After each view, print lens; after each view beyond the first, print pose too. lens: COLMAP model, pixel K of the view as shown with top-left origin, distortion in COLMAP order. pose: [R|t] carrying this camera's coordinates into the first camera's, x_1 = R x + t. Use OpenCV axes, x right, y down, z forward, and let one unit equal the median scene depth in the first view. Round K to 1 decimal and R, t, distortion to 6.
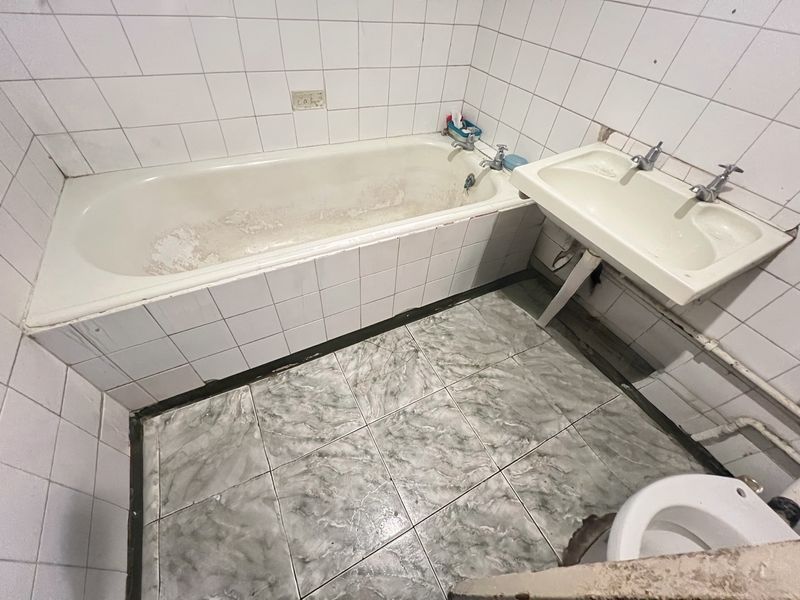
lens RADIAL K [[318.6, 0, 400.1], [0, 318.6, 300.5], [0, 0, 1]] dist [-0.003712, 0.000703]
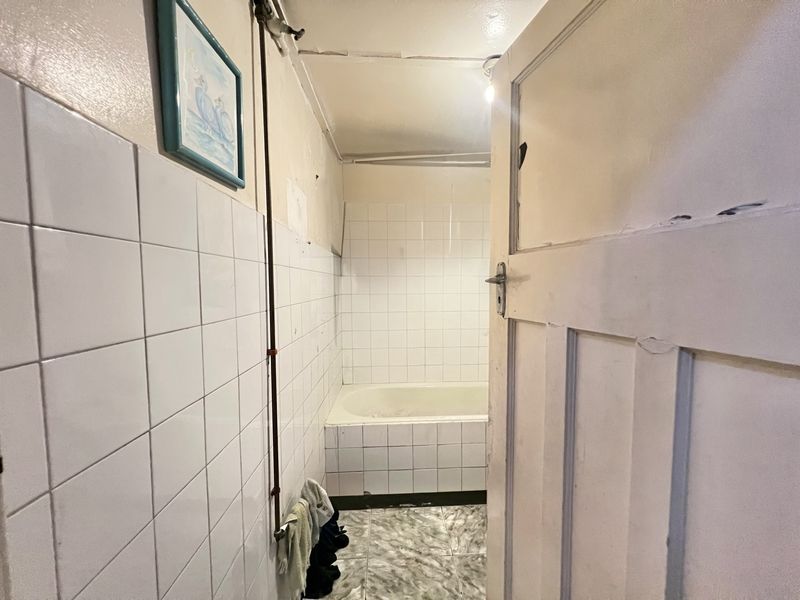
lens RADIAL K [[318.6, 0, 401.0], [0, 318.6, 302.0], [0, 0, 1]] dist [-0.003712, 0.000703]
pose [[0.898509, -0.068340, -0.433602, 0.360213], [-0.261872, 0.709312, -0.654446, 0.570347], [0.352284, 0.701574, 0.619427, -0.679319]]
